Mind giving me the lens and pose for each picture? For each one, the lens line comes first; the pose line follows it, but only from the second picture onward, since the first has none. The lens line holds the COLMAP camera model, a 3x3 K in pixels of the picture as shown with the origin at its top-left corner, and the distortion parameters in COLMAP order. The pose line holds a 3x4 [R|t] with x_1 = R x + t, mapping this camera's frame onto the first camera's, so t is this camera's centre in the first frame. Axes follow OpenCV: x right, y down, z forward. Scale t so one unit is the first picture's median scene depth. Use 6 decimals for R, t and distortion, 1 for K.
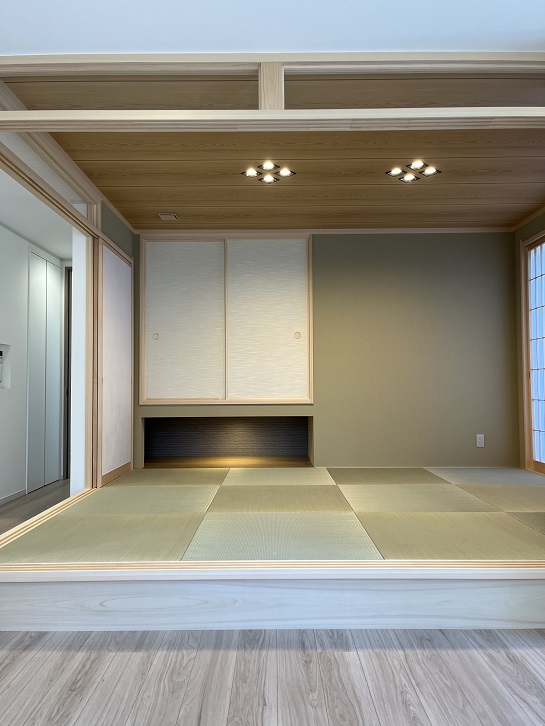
lens RADIAL K [[548.6, 0, 271.5], [0, 548.6, 365.6], [0, 0, 1]] dist [0.099005, -0.146320]
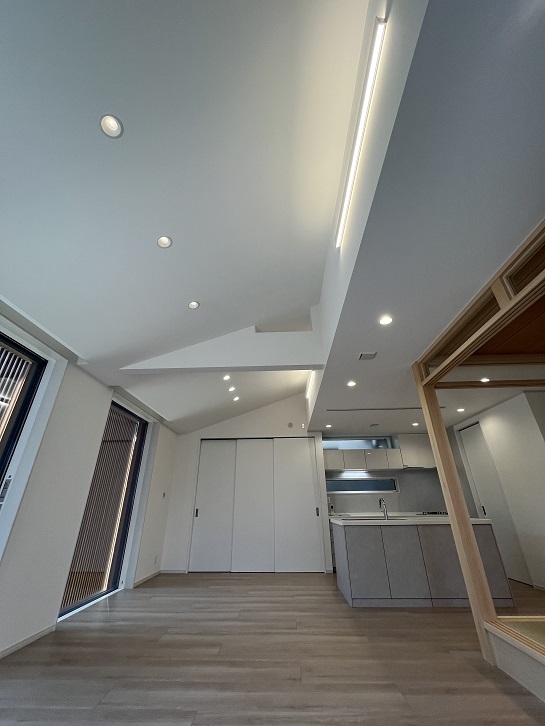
lens RADIAL K [[292.1, 0, 272.5], [0, 292.1, 363.0], [0, 0, 1]] dist [-0.000753, 0.000245]
pose [[-0.042814, -0.437803, -0.898051, 0.669011], [0.047177, 0.896986, -0.439533, 0.000704], [0.997969, -0.061185, -0.017749, 0.368447]]
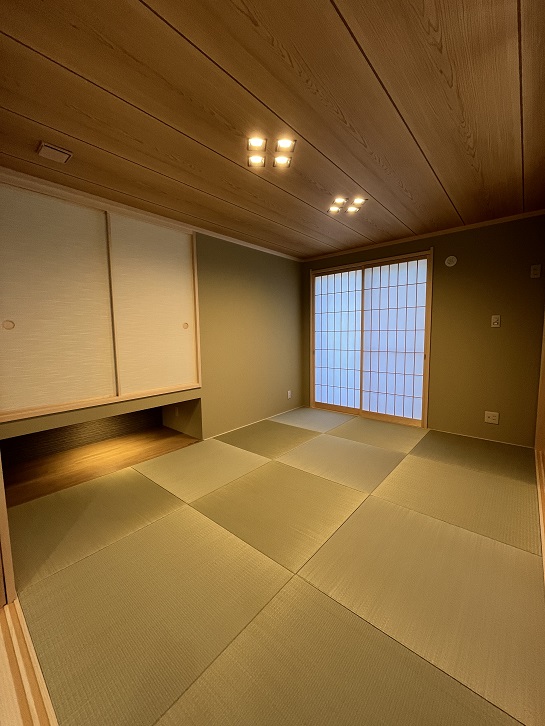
lens RADIAL K [[292.1, 0, 272.5], [0, 292.1, 363.0], [0, 0, 1]] dist [-0.000753, 0.000245]
pose [[0.656922, -0.081908, 0.749496, -0.604838], [-0.018082, 0.992084, 0.124268, -0.126890], [-0.753741, -0.095187, 0.650241, 1.086622]]
